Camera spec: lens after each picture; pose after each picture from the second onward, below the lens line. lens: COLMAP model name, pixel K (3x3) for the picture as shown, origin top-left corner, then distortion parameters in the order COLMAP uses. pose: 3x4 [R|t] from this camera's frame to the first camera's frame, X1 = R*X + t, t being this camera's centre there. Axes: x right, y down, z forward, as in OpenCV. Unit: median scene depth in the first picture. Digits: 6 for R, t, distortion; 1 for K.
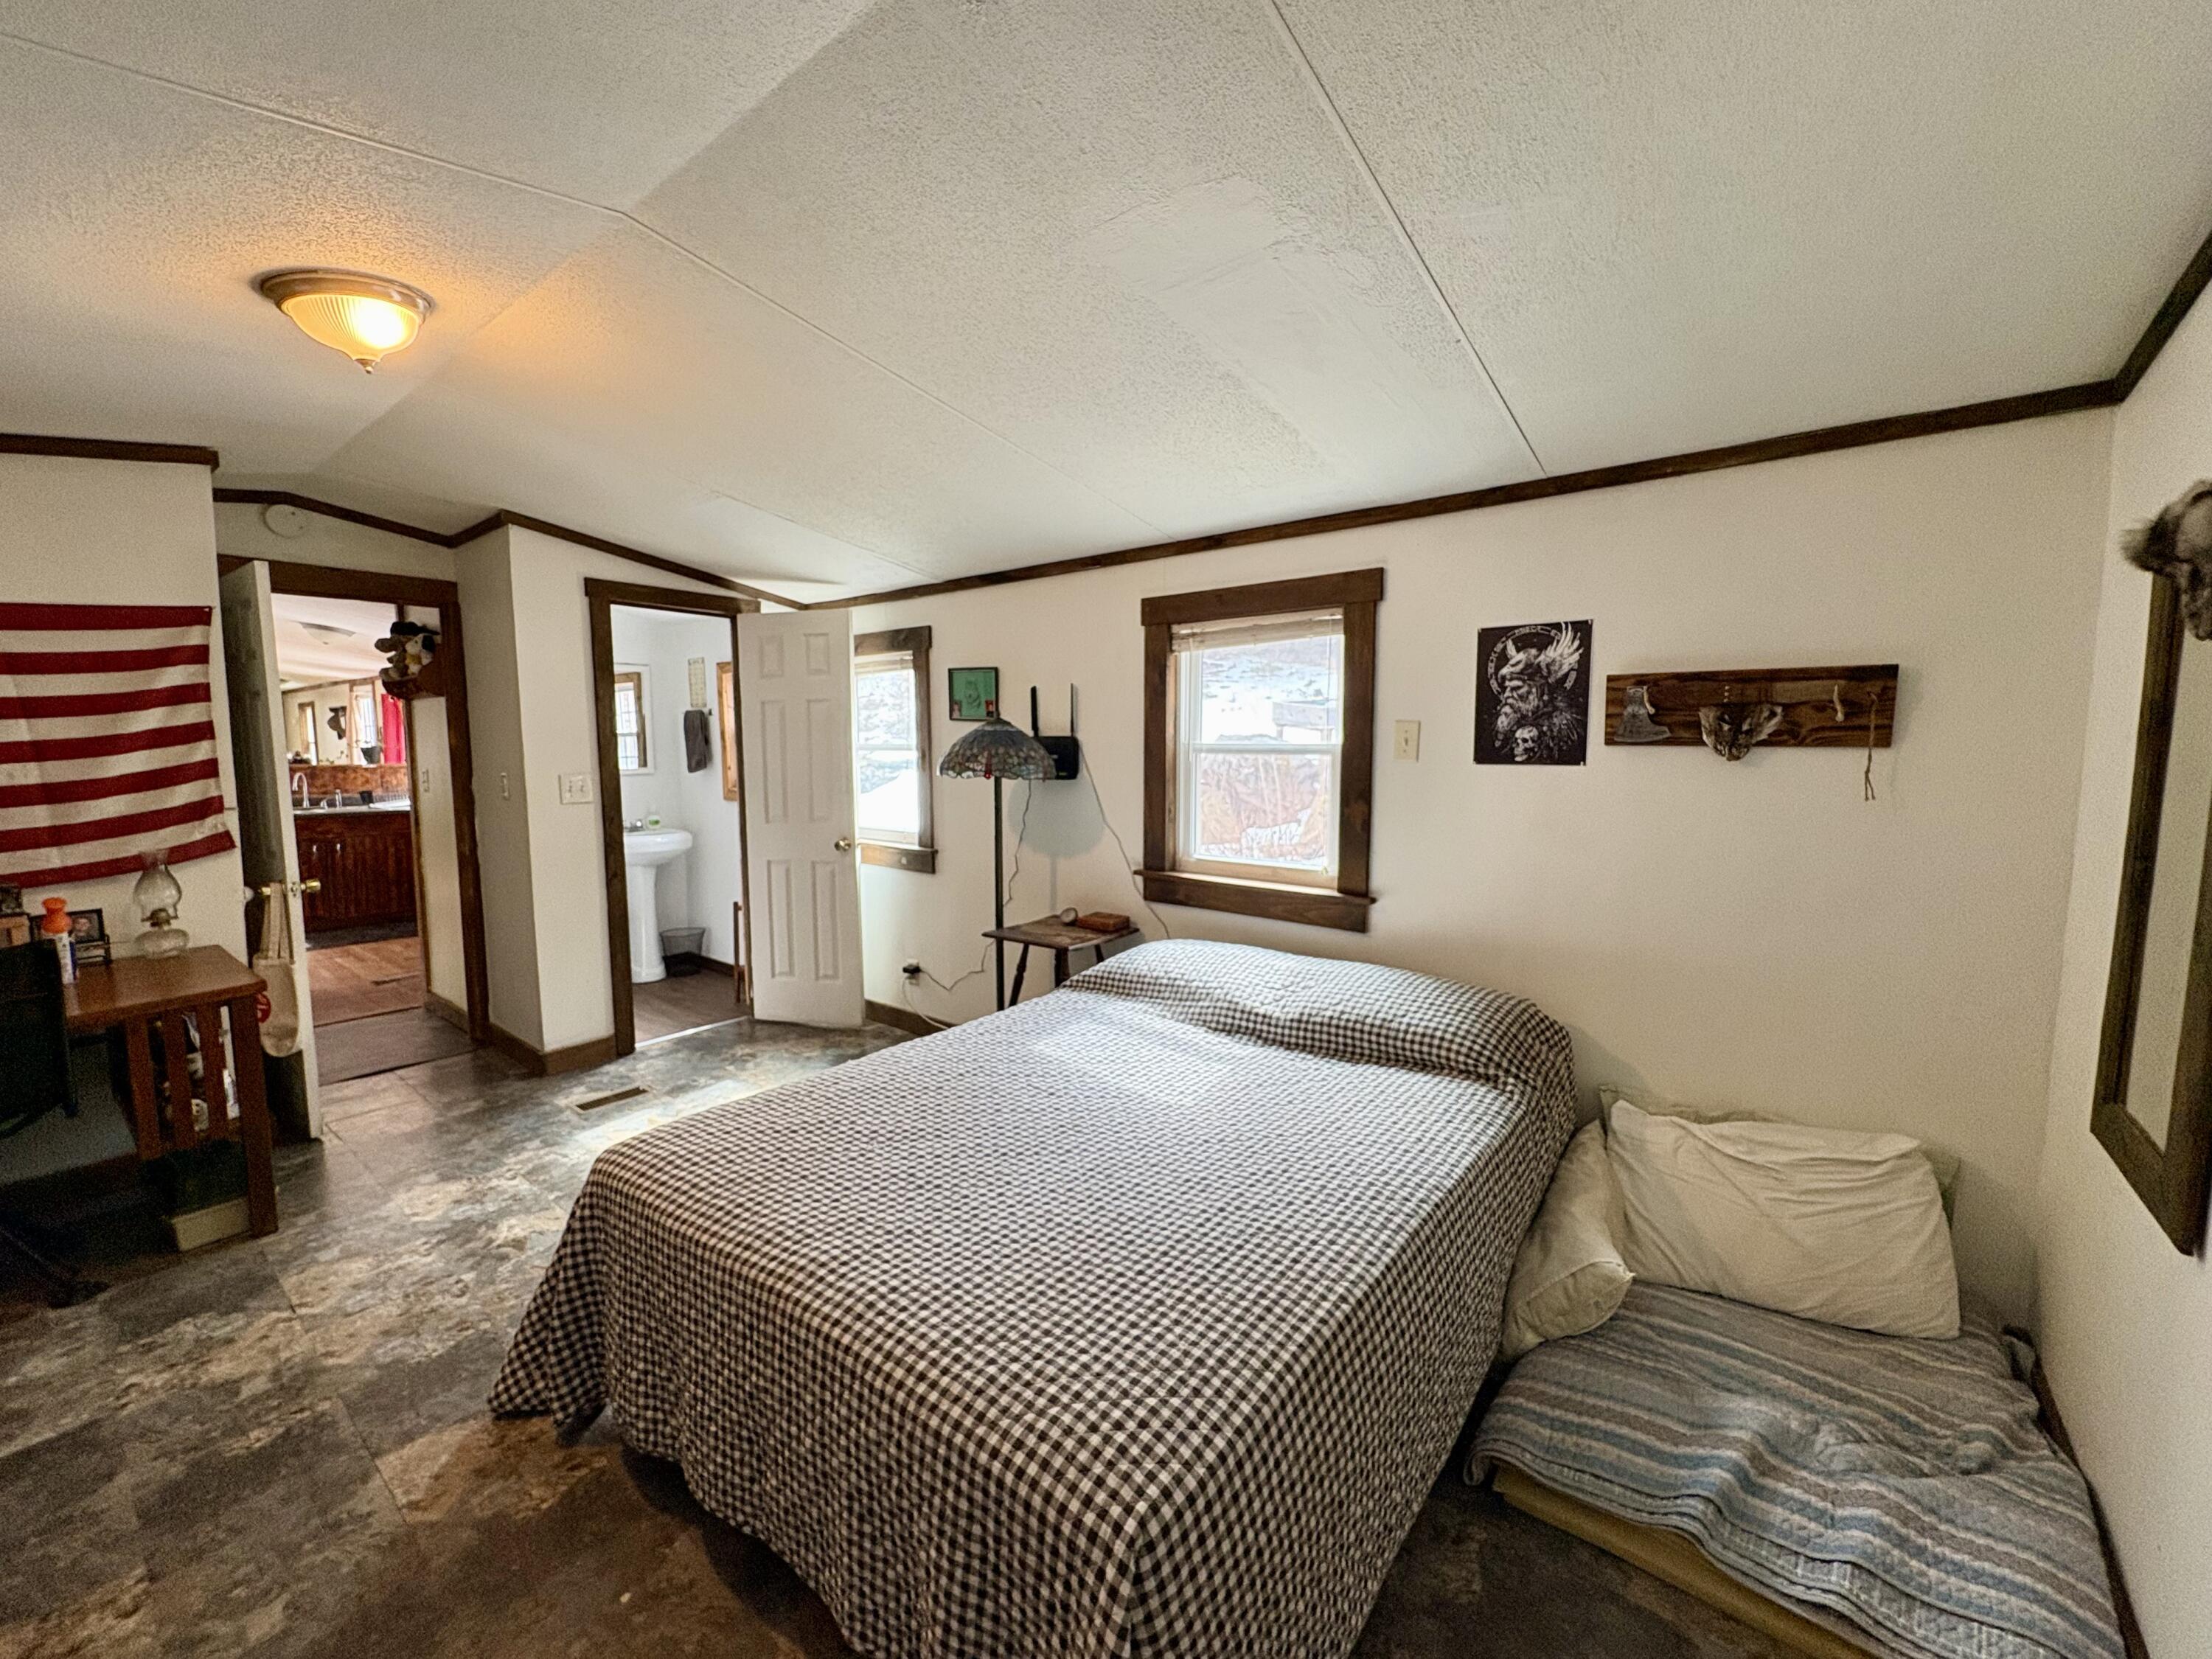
lens RADIAL K [[890.7, 0, 1103.4], [0, 890.7, 833.8], [0, 0, 1]] dist [-0.001215, -0.000172]
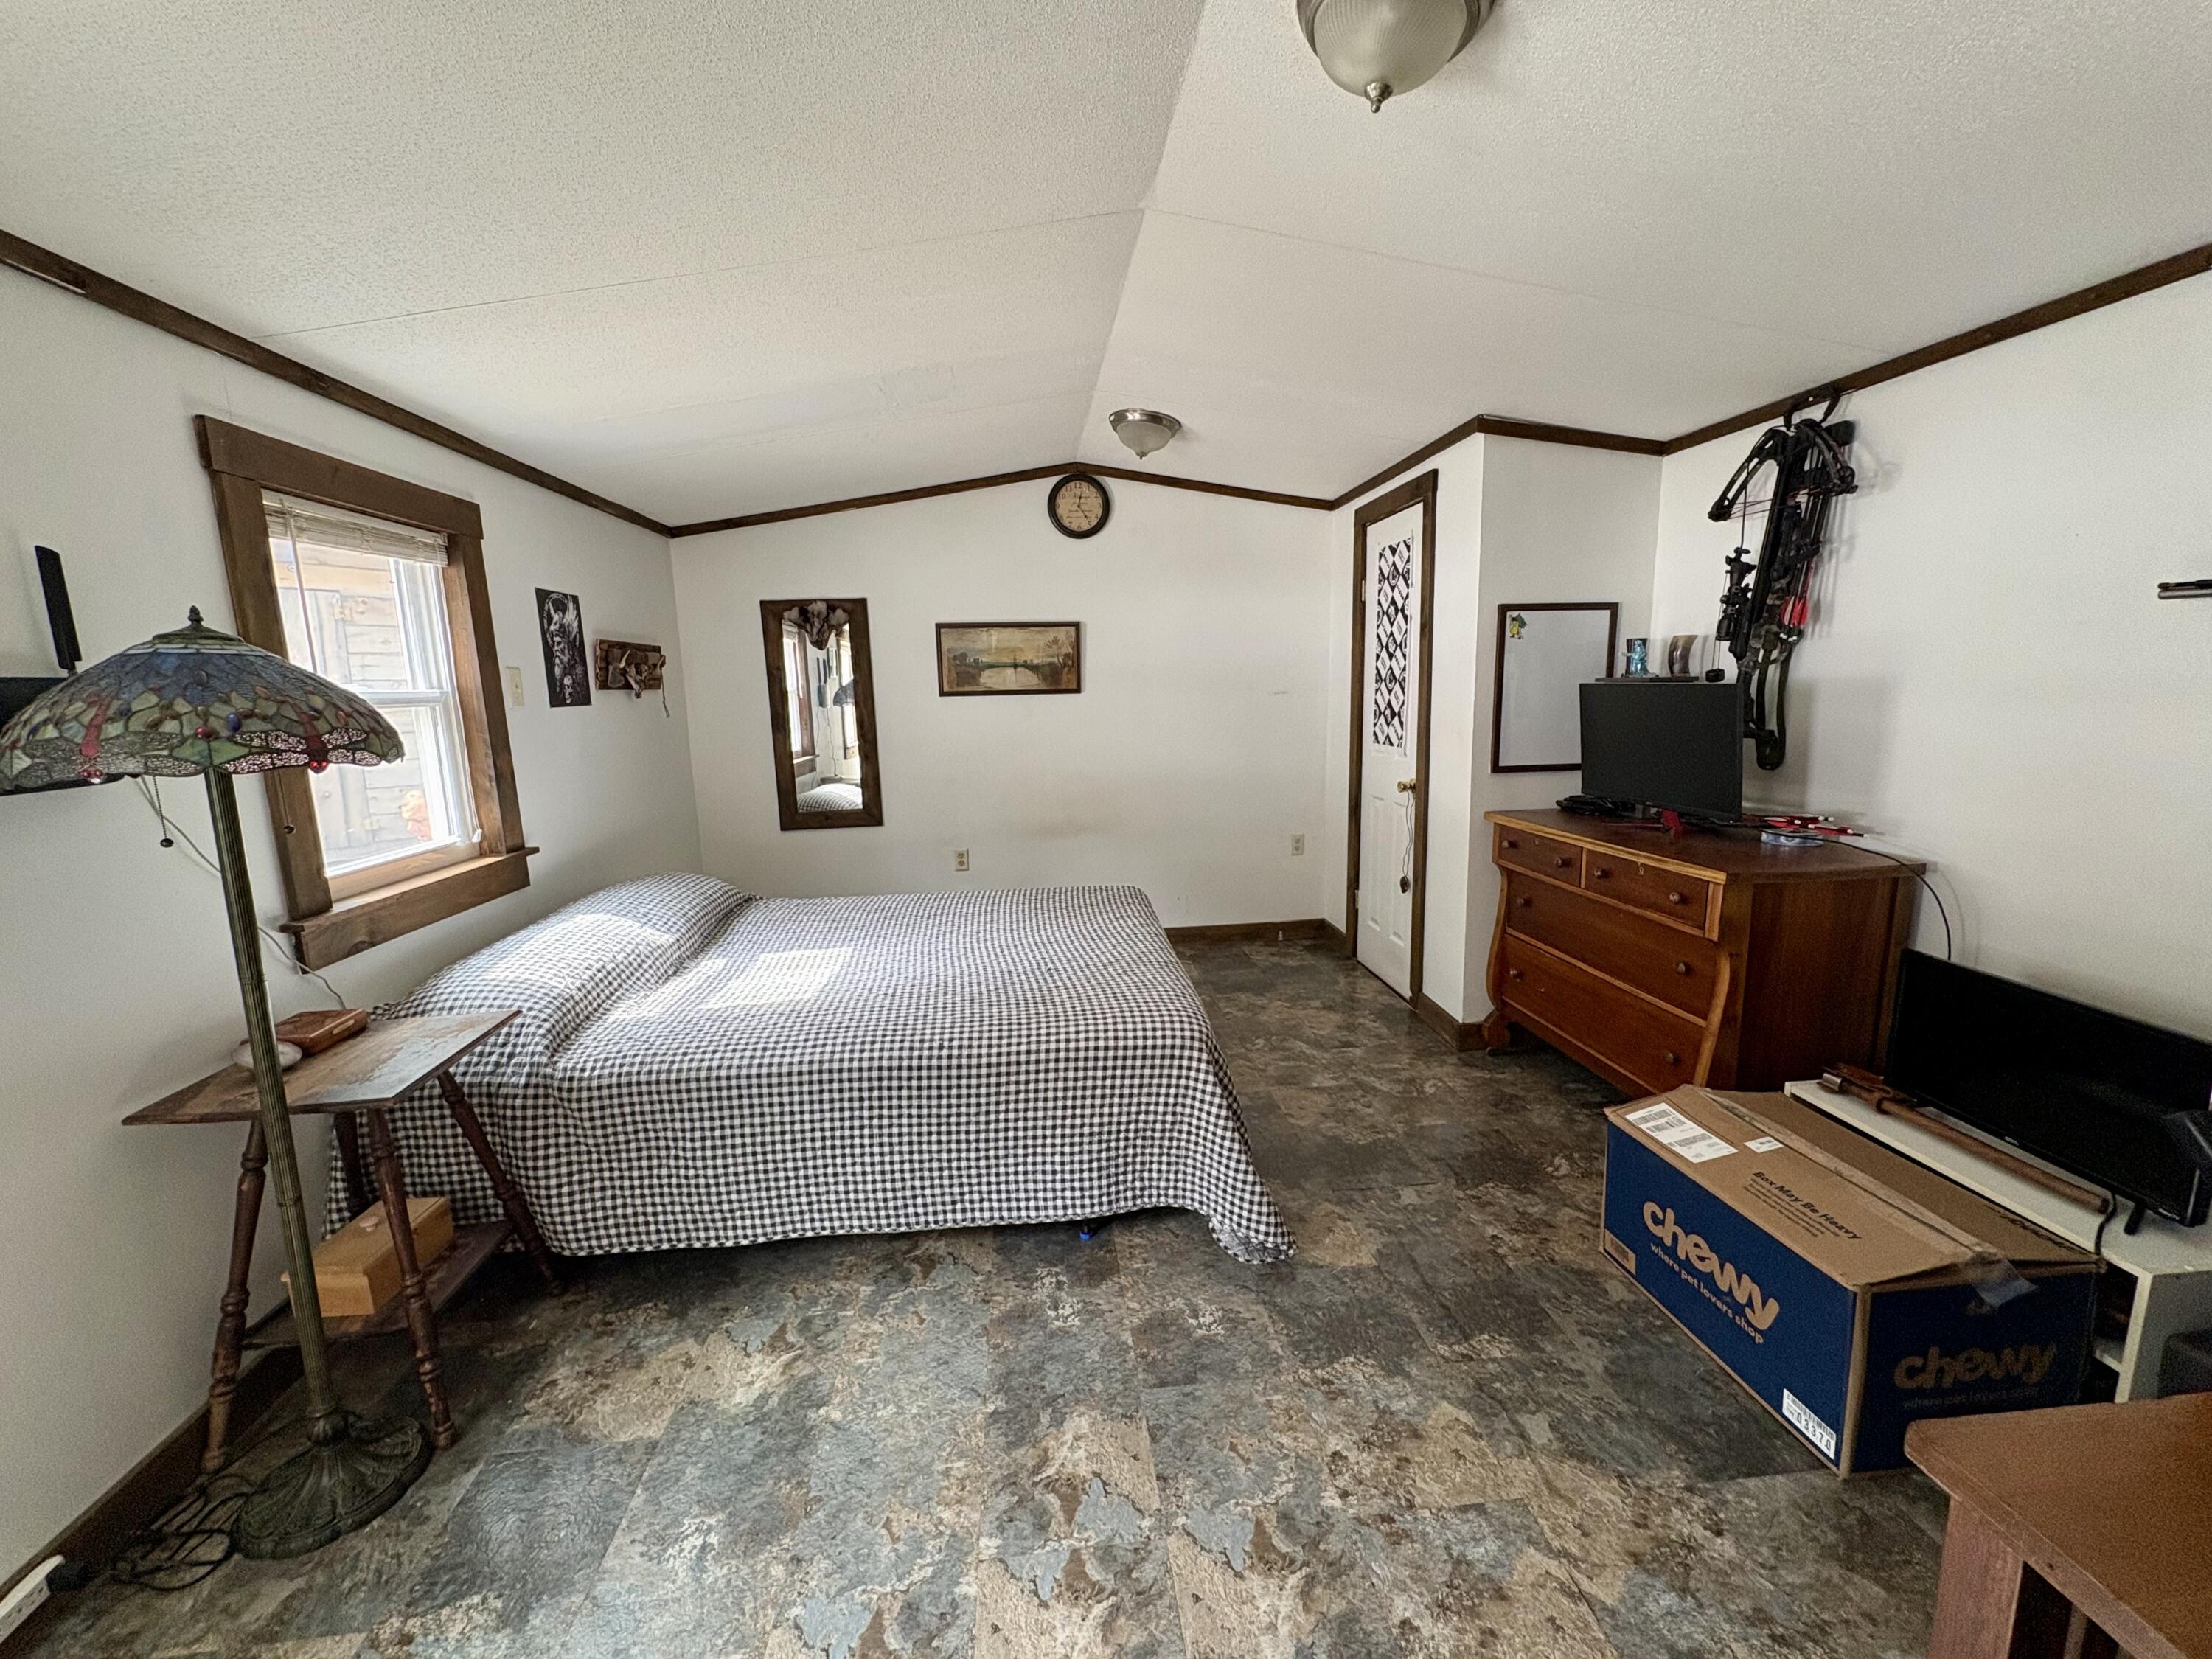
lens RADIAL K [[890.7, 0, 1103.0], [0, 890.7, 824.2], [0, 0, 1]] dist [-0.001215, -0.000172]
pose [[-0.699401, -0.094809, 0.708414, -0.967909], [0.102074, 0.967753, 0.230292, -0.133324], [-0.707403, 0.233377, -0.667170, 1.376149]]
